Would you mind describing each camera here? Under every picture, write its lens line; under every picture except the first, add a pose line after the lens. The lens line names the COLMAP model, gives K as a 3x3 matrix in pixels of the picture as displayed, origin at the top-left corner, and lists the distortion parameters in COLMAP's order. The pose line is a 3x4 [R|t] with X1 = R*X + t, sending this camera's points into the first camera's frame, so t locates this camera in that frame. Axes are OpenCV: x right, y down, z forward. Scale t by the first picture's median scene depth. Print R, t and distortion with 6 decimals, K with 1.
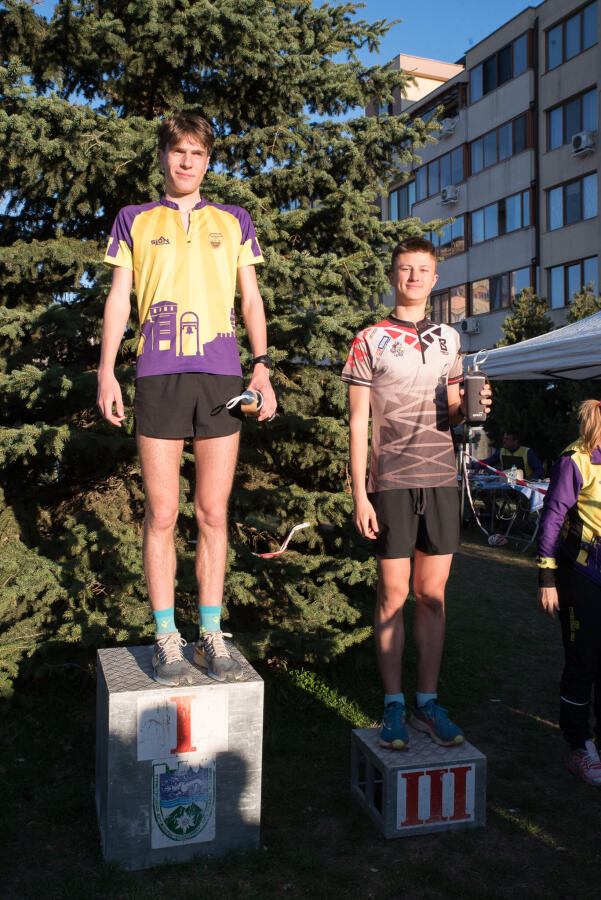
lens RADIAL K [[833.3, 0, 301.5], [0, 833.3, 456.2], [0, 0, 1]] dist [-0.053756, 0.110547]
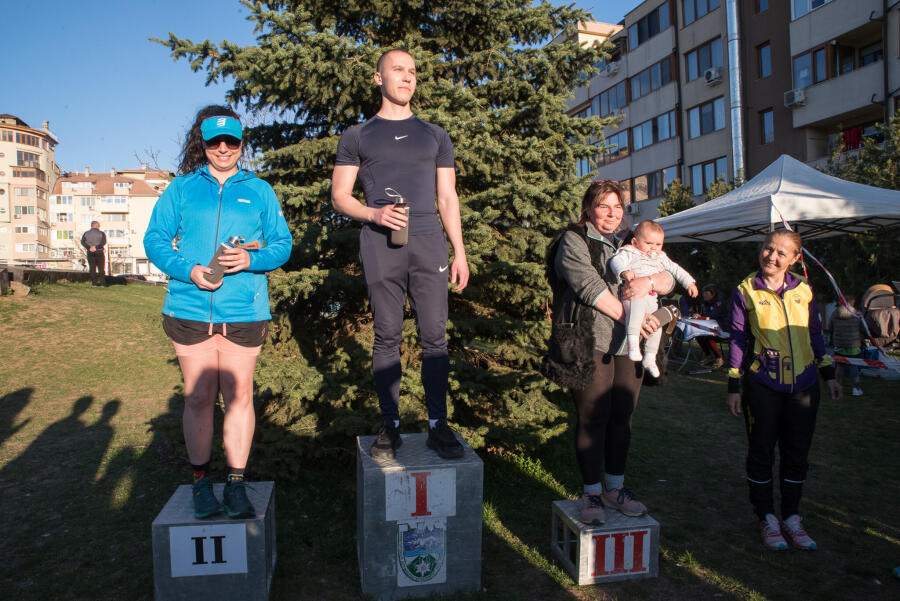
lens RADIAL K [[595.7, 0, 447.4], [0, 595.7, 302.3], [0, 0, 1]] dist [-0.140834, 0.096226]
pose [[0.994220, -0.008207, -0.107050, -0.001200], [0.007366, 0.999939, -0.008243, 0.021193], [0.107111, 0.007407, 0.994220, 0.061319]]
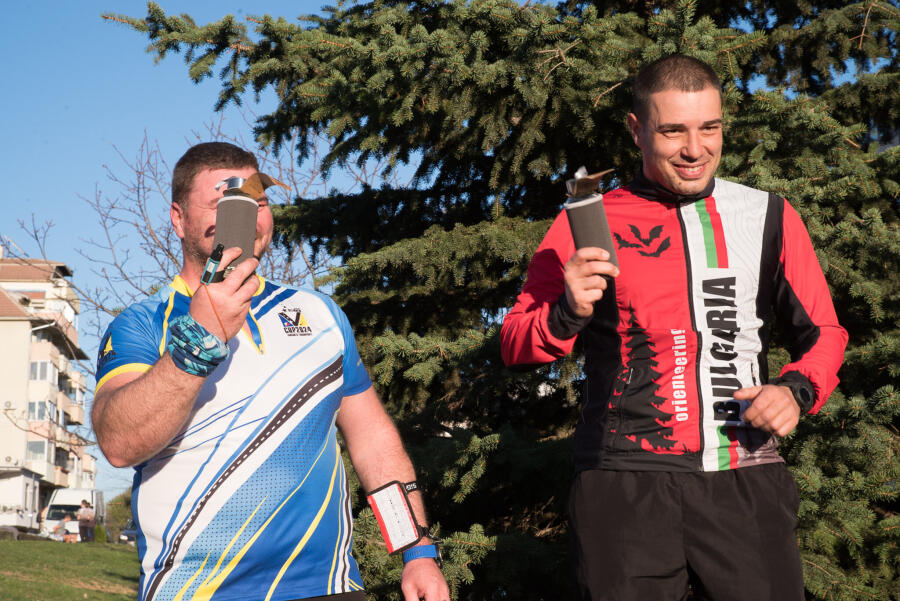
lens RADIAL K [[1469.3, 0, 448.7], [0, 1469.3, 313.0], [0, 0, 1]] dist [0.085871, 0.524658]
pose [[0.958778, -0.045993, -0.280409, -0.029993], [-0.007354, 0.982467, -0.186293, 0.004242], [0.284060, 0.180676, 0.941629, -0.006779]]
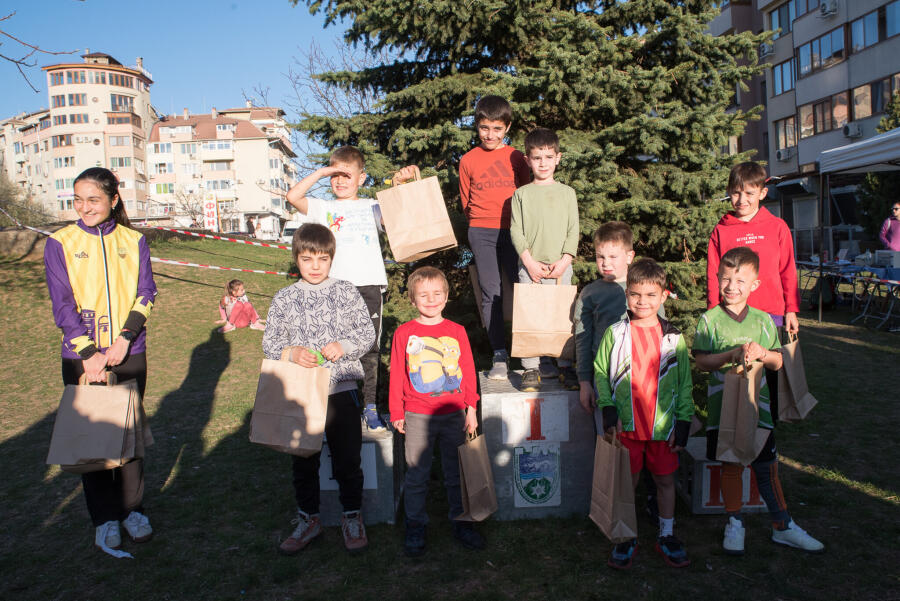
lens RADIAL K [[738.0, 0, 495.4], [0, 738.0, 289.7], [0, 0, 1]] dist [-0.117229, 0.114697]
pose [[0.962871, -0.017413, -0.269399, 0.078509], [0.026835, 0.999149, 0.031331, 0.043981], [0.268625, -0.037397, 0.962519, -0.111156]]
